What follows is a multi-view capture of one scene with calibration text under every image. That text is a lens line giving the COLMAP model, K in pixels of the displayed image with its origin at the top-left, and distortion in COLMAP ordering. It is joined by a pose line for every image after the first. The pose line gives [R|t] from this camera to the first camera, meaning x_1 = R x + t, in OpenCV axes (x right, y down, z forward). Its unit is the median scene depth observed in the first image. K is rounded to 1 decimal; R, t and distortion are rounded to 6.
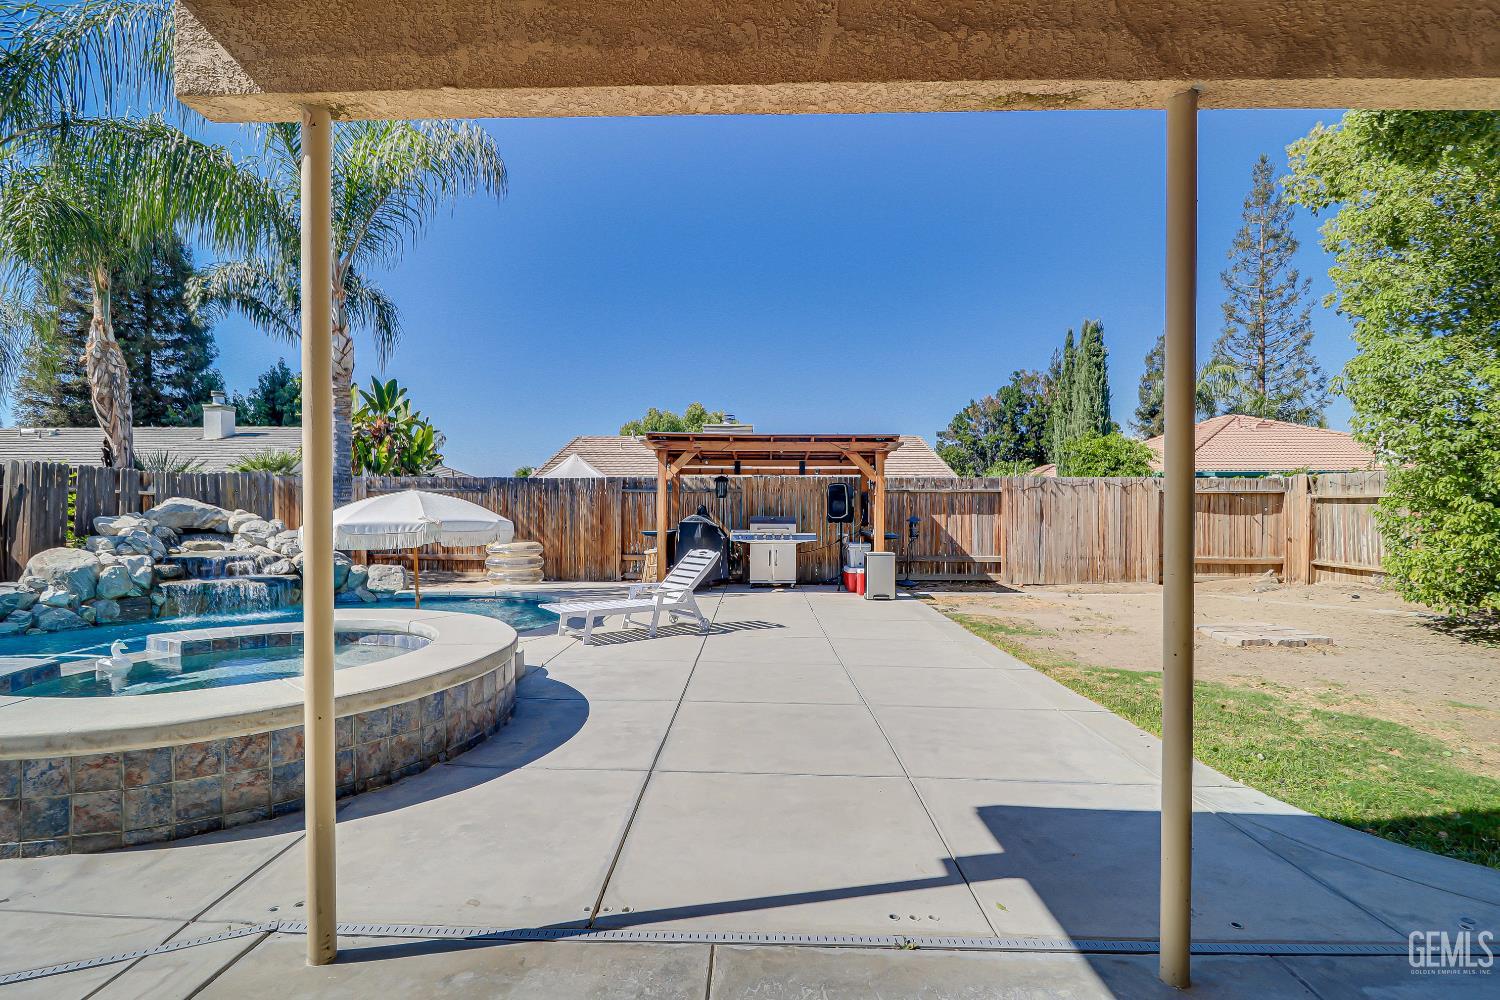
lens RADIAL K [[699.2, 0, 744.9], [0, 699.2, 507.5], [0, 0, 1]] dist [0.010544, -0.011216]
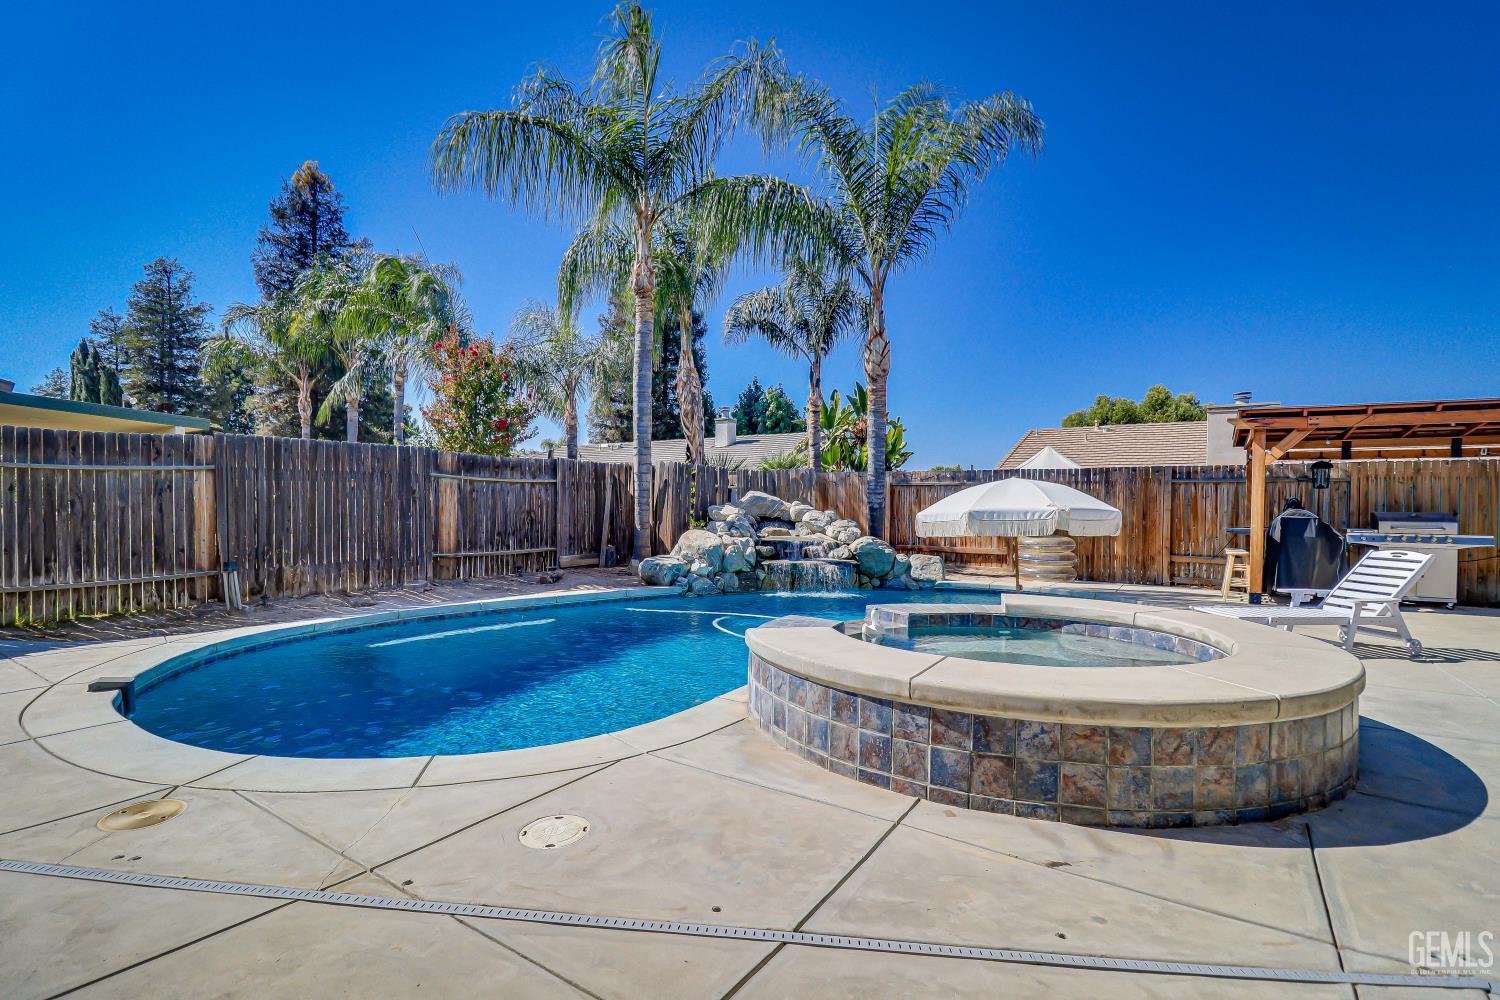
lens RADIAL K [[699.2, 0, 756.1], [0, 699.2, 514.2], [0, 0, 1]] dist [0.010544, -0.011216]
pose [[0.855565, 0.011578, -0.517566, -0.177715], [-0.006803, 0.999915, 0.011124, 0.011212], [0.517651, -0.005997, 0.855571, -0.015583]]
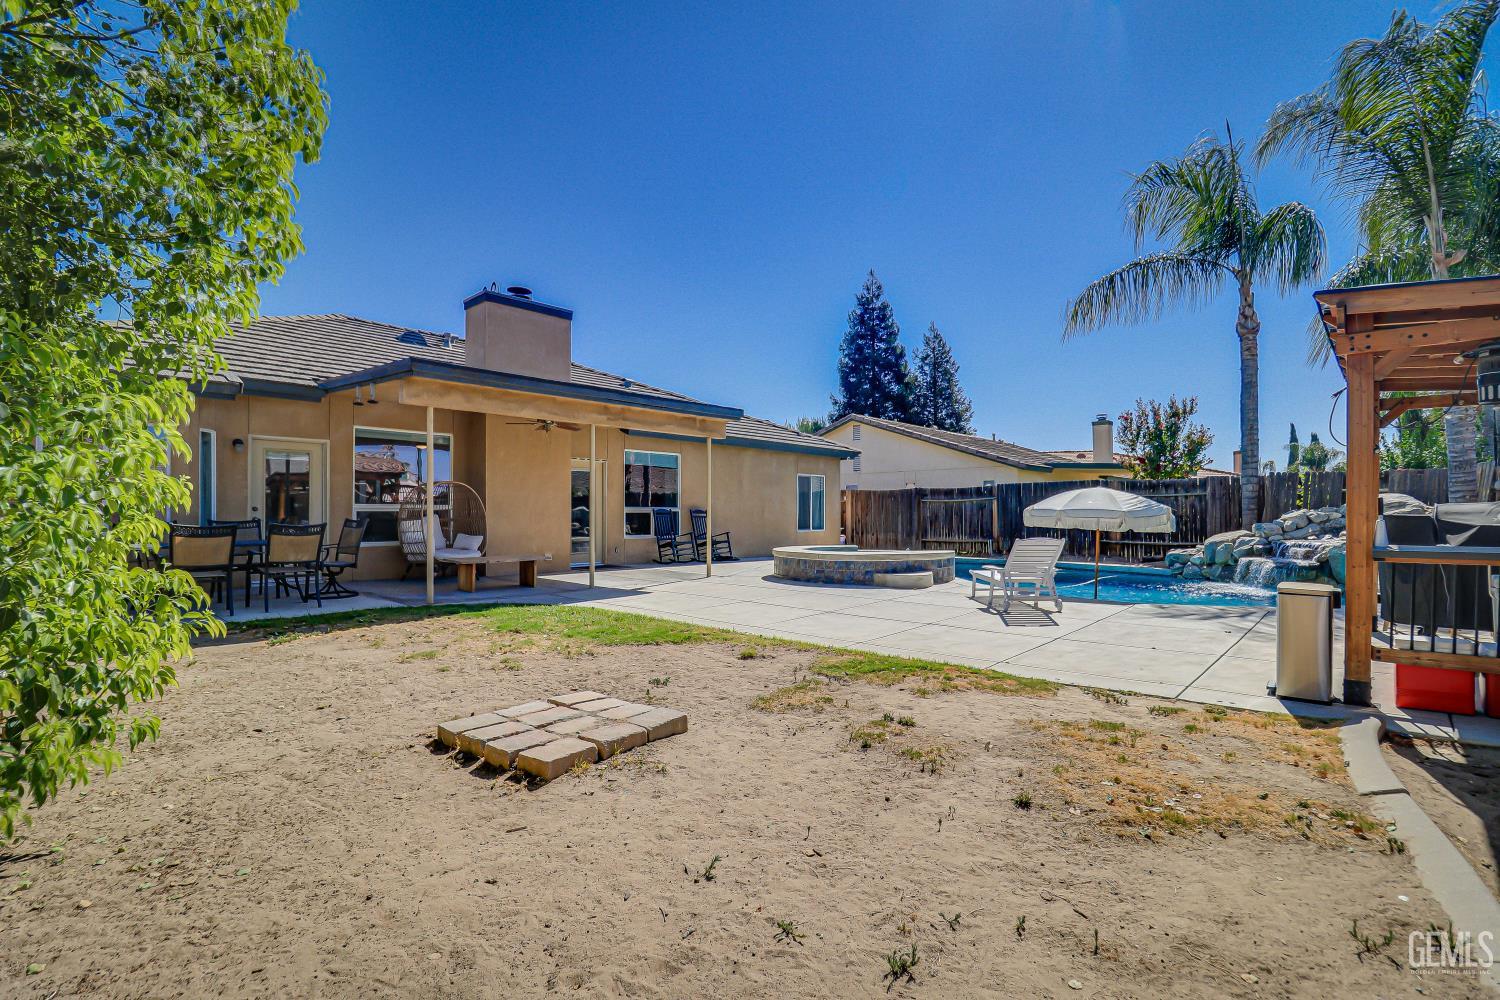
lens RADIAL K [[699.2, 0, 757.1], [0, 699.2, 512.6], [0, 0, 1]] dist [0.010544, -0.011216]
pose [[-0.649592, -0.002231, -0.760280, 0.631519], [-0.000822, 0.999997, -0.002233, 0.016611], [0.760283, -0.000826, -0.649592, 0.903661]]
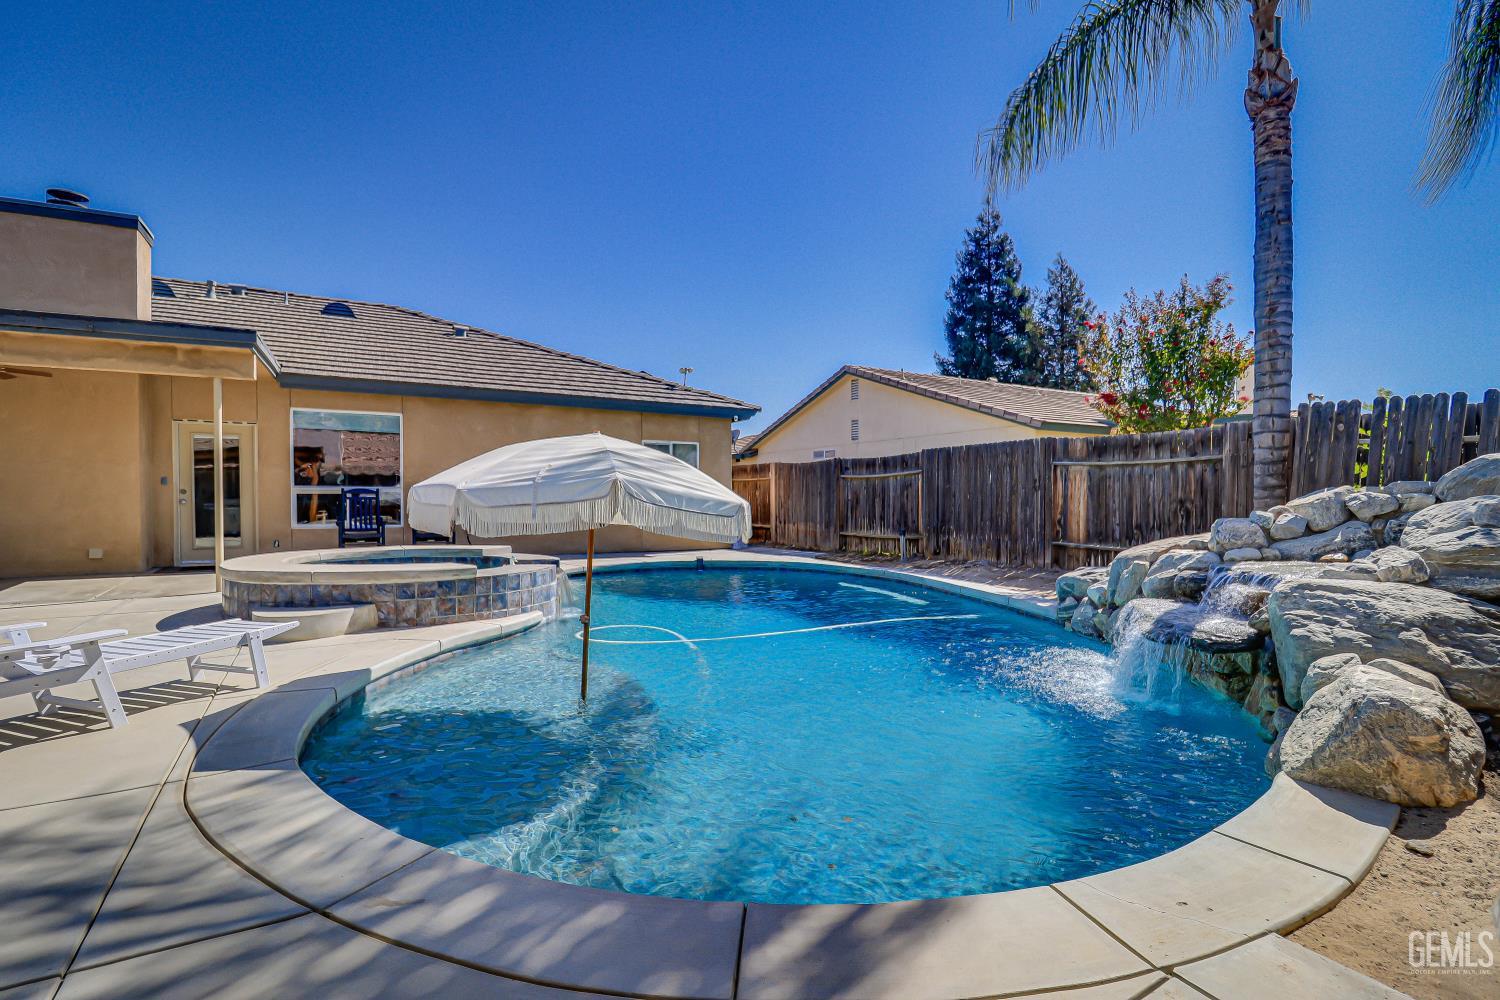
lens RADIAL K [[699.2, 0, 753.9], [0, 699.2, 505.5], [0, 0, 1]] dist [0.010544, -0.011216]
pose [[-0.847402, 0.006903, -0.530906, -0.186667], [-0.001127, 0.999890, 0.014800, 0.015055], [0.530950, 0.013140, -0.847301, 1.023181]]
